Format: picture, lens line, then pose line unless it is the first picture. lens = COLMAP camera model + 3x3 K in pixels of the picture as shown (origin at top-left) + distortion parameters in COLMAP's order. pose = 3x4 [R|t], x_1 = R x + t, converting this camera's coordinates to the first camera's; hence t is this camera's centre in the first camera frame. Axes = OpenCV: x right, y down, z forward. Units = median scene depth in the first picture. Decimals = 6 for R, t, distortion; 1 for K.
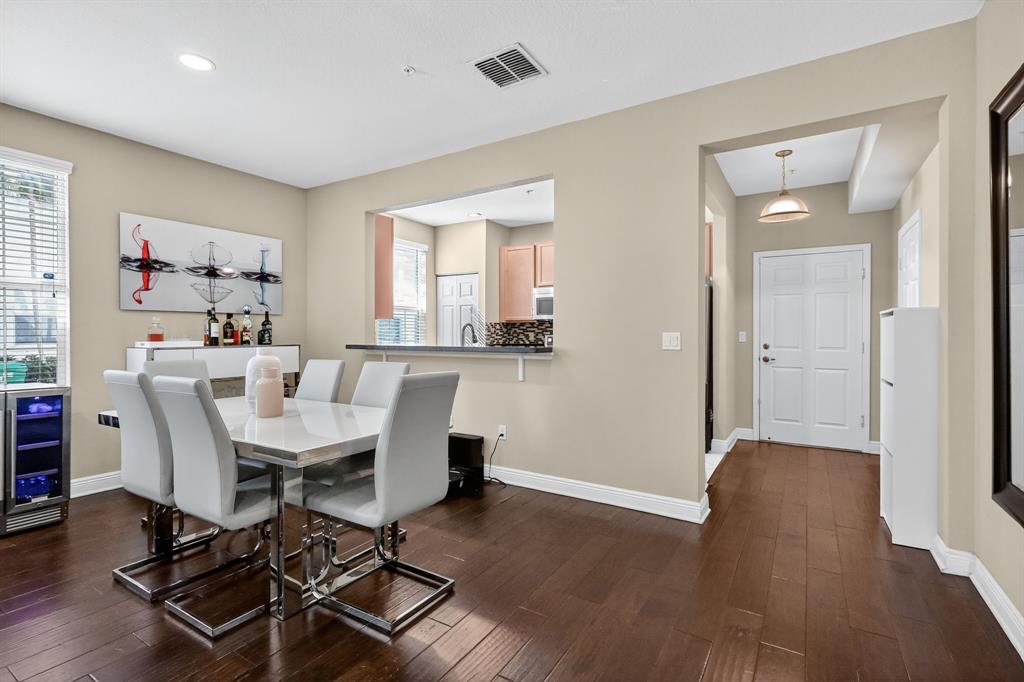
lens RADIAL K [[473.6, 0, 509.0], [0, 473.6, 342.7], [0, 0, 1]] dist [-0.001791, 0.000510]
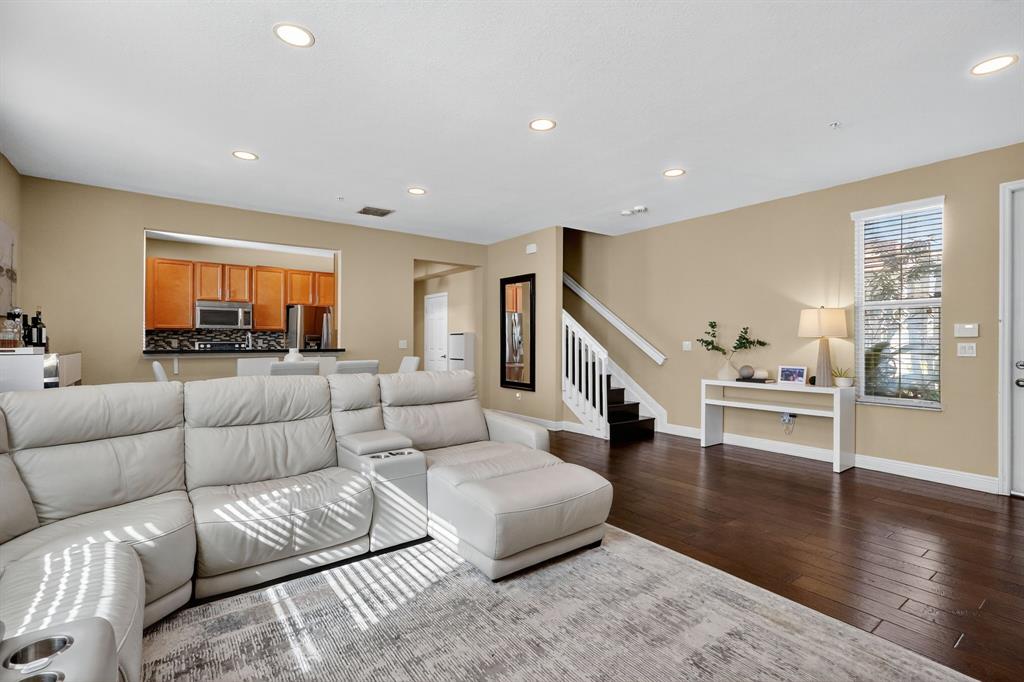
lens RADIAL K [[473.6, 0, 509.0], [0, 473.6, 342.7], [0, 0, 1]] dist [-0.001791, 0.000510]
pose [[0.365763, -0.001762, 0.930706, -1.054336], [0.016423, 0.999855, -0.004561, 0.005366], [-0.930563, 0.016953, 0.365739, -0.177665]]
